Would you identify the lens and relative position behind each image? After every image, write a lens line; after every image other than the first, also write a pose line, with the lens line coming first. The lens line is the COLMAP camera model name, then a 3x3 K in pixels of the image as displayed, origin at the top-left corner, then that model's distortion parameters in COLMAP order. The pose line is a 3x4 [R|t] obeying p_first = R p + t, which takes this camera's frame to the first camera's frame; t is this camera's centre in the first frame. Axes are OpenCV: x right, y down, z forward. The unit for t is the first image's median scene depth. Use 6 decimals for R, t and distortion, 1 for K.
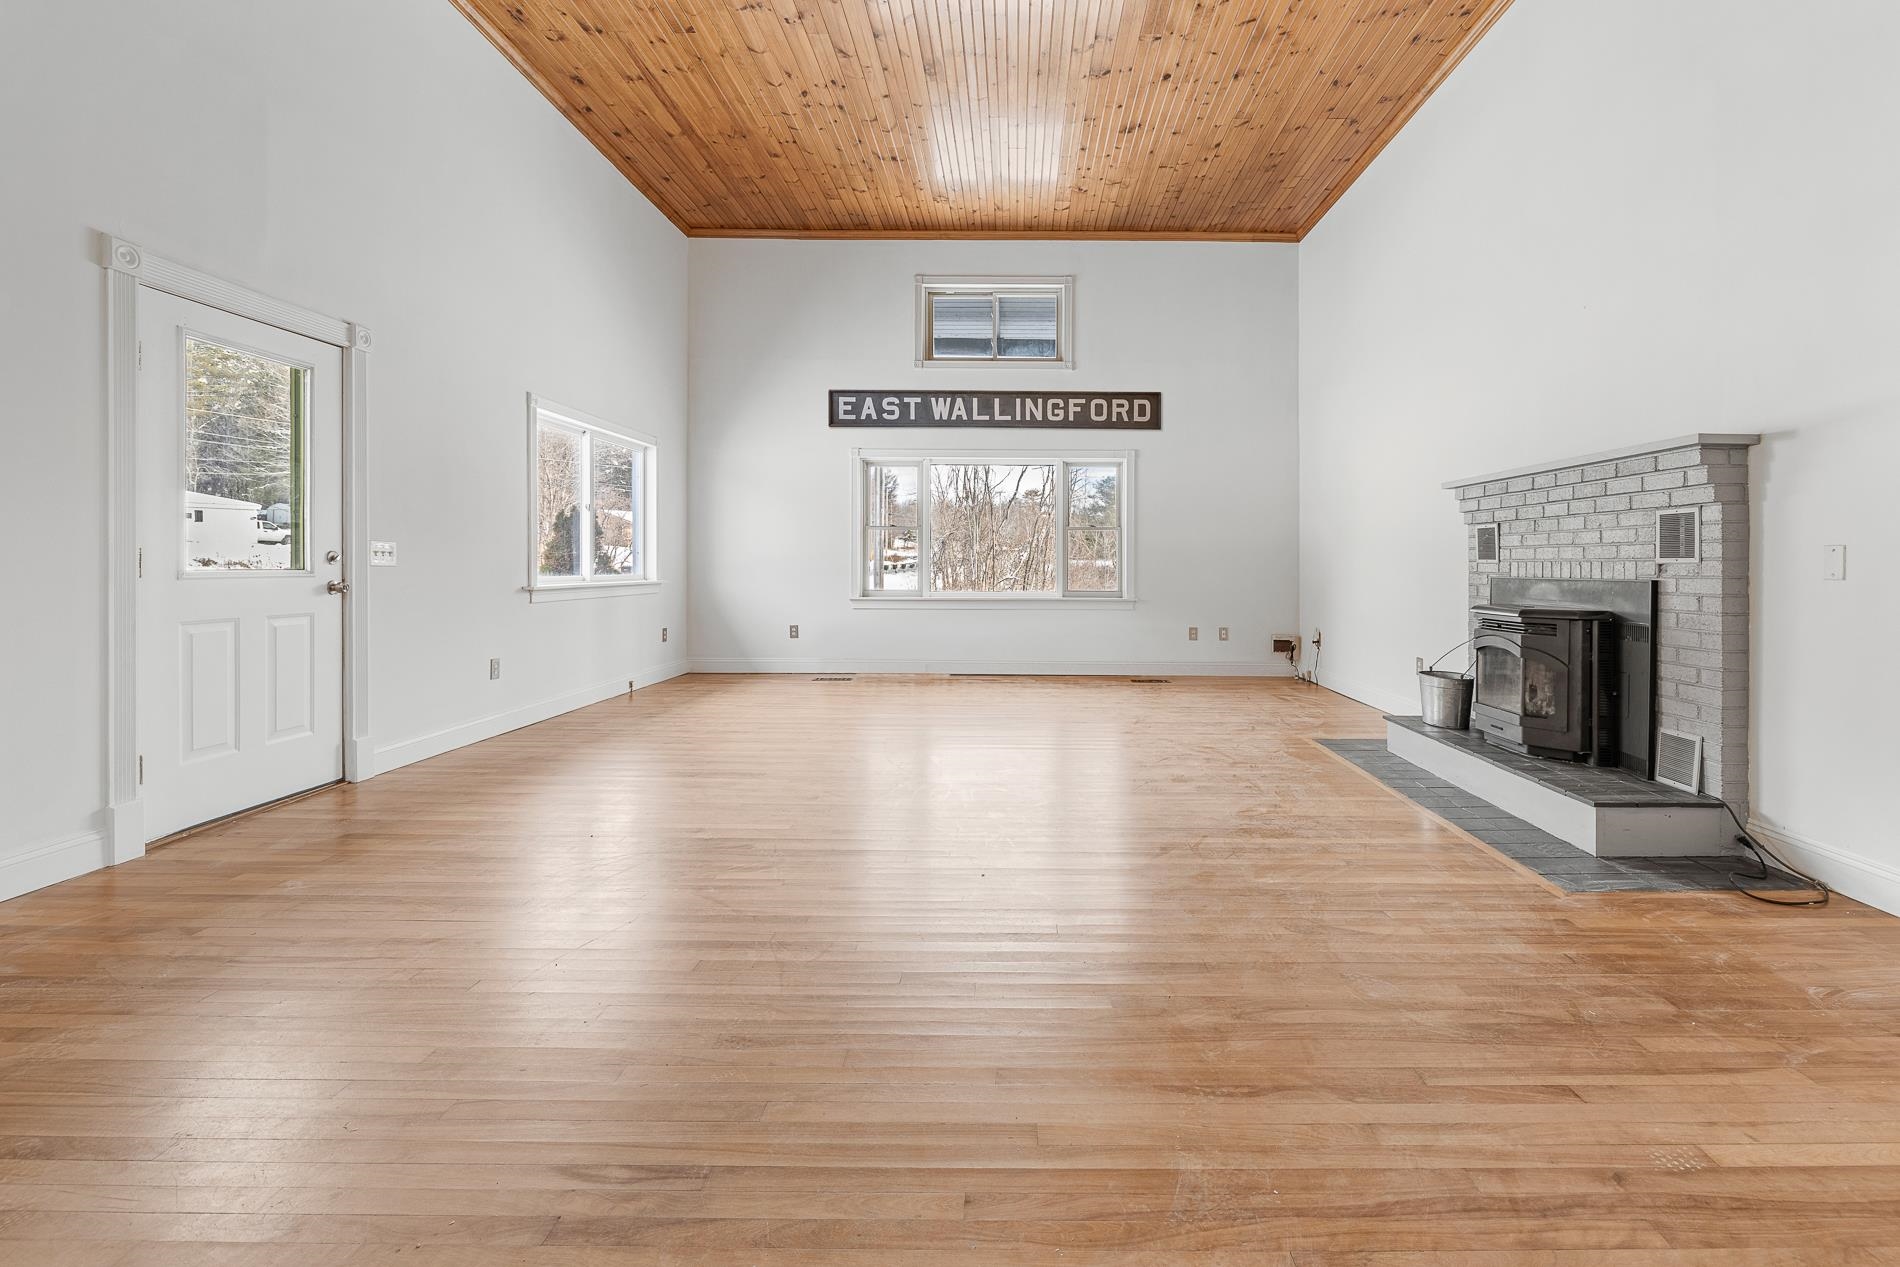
lens RADIAL K [[825.7, 0, 1010.2], [0, 825.7, 570.3], [0, 0, 1]] dist [-0.004694, 0.001162]
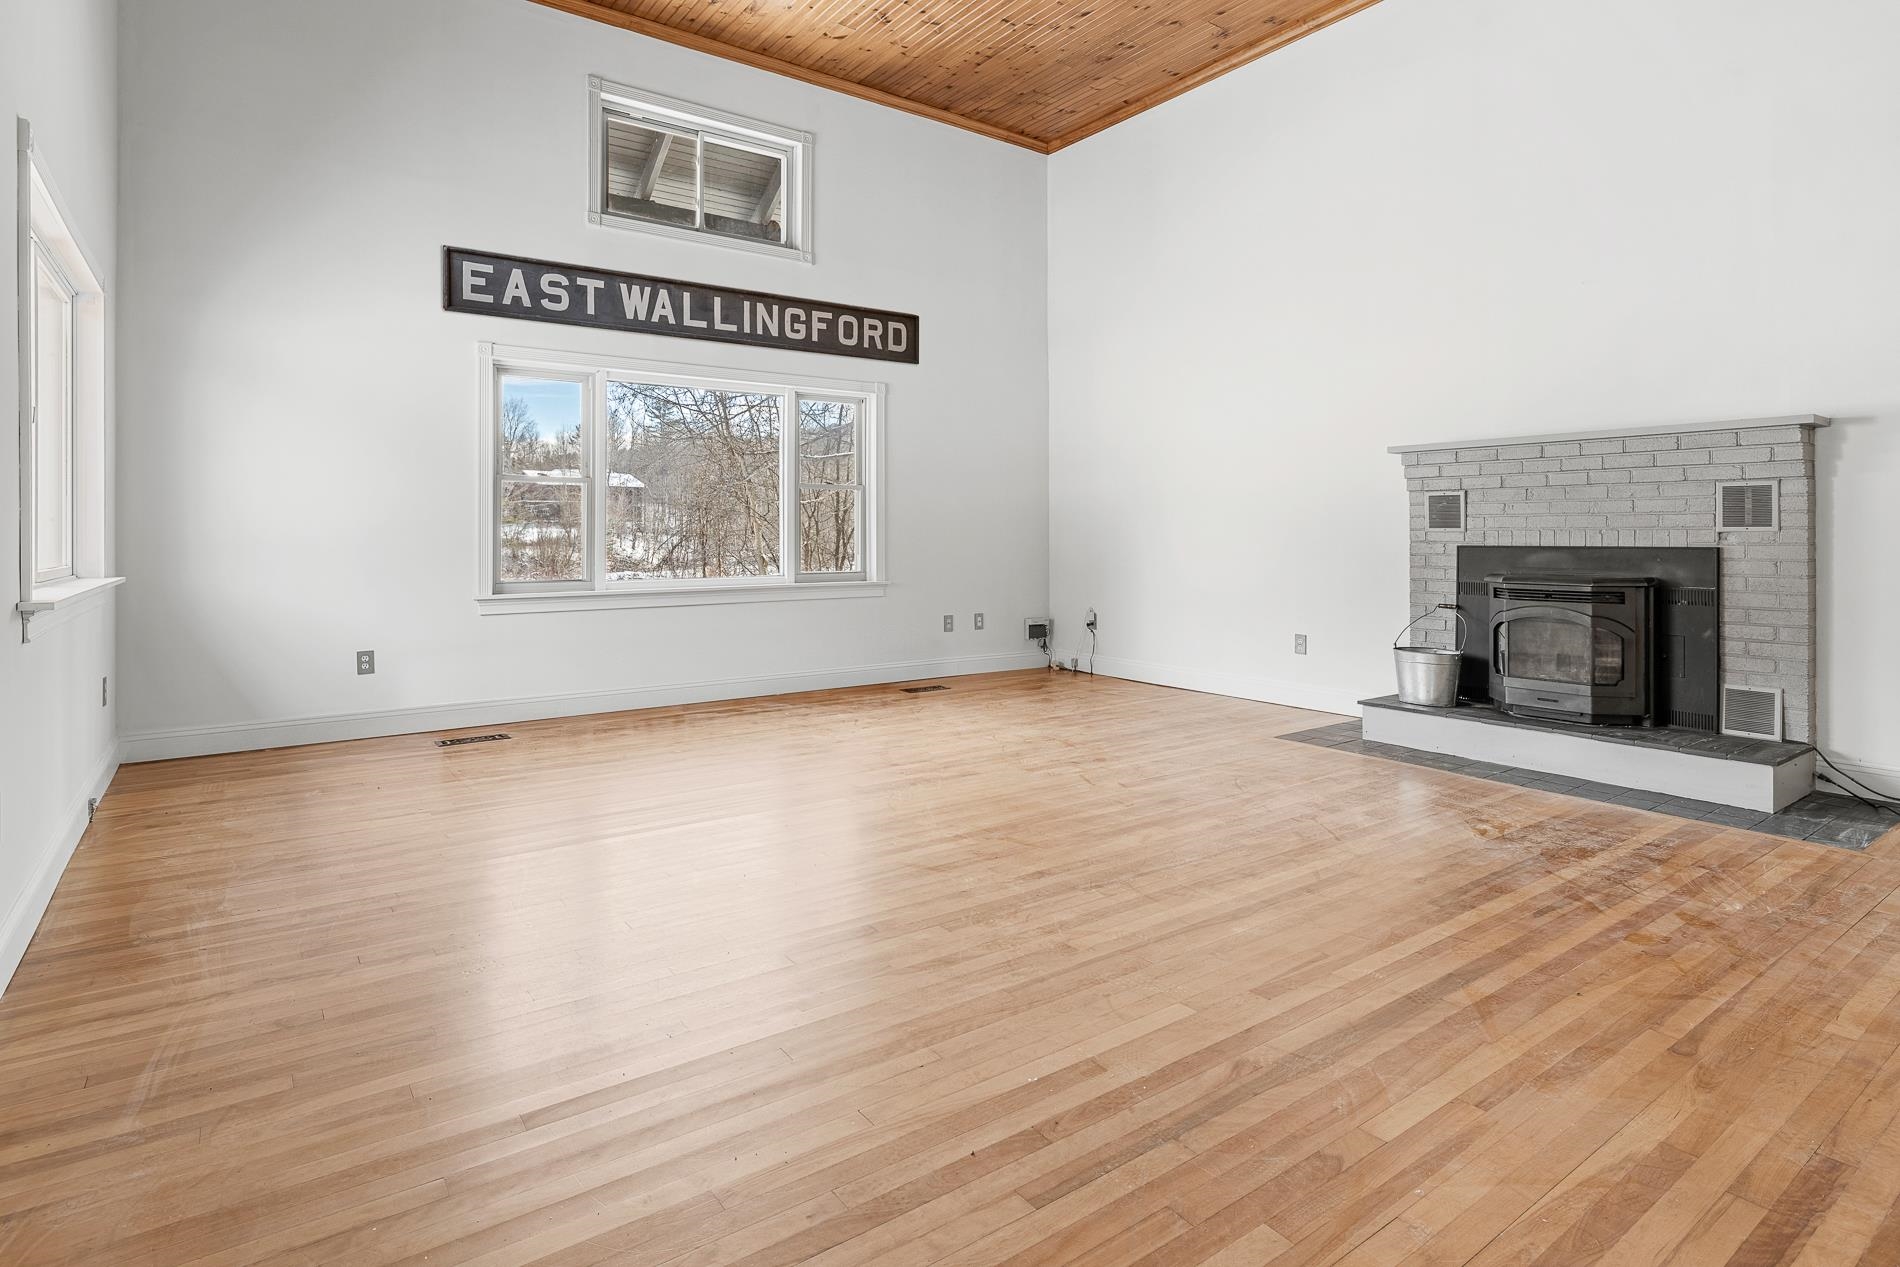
lens RADIAL K [[977.8, 0, 916.3], [0, 977.8, 545.5], [0, 0, 1]] dist [-0.002896, -0.001761]
pose [[0.813167, -0.022636, 0.581591, -0.356214], [0.018968, 0.999743, 0.012391, -0.011515], [-0.581722, 0.000955, 0.813387, 0.254036]]
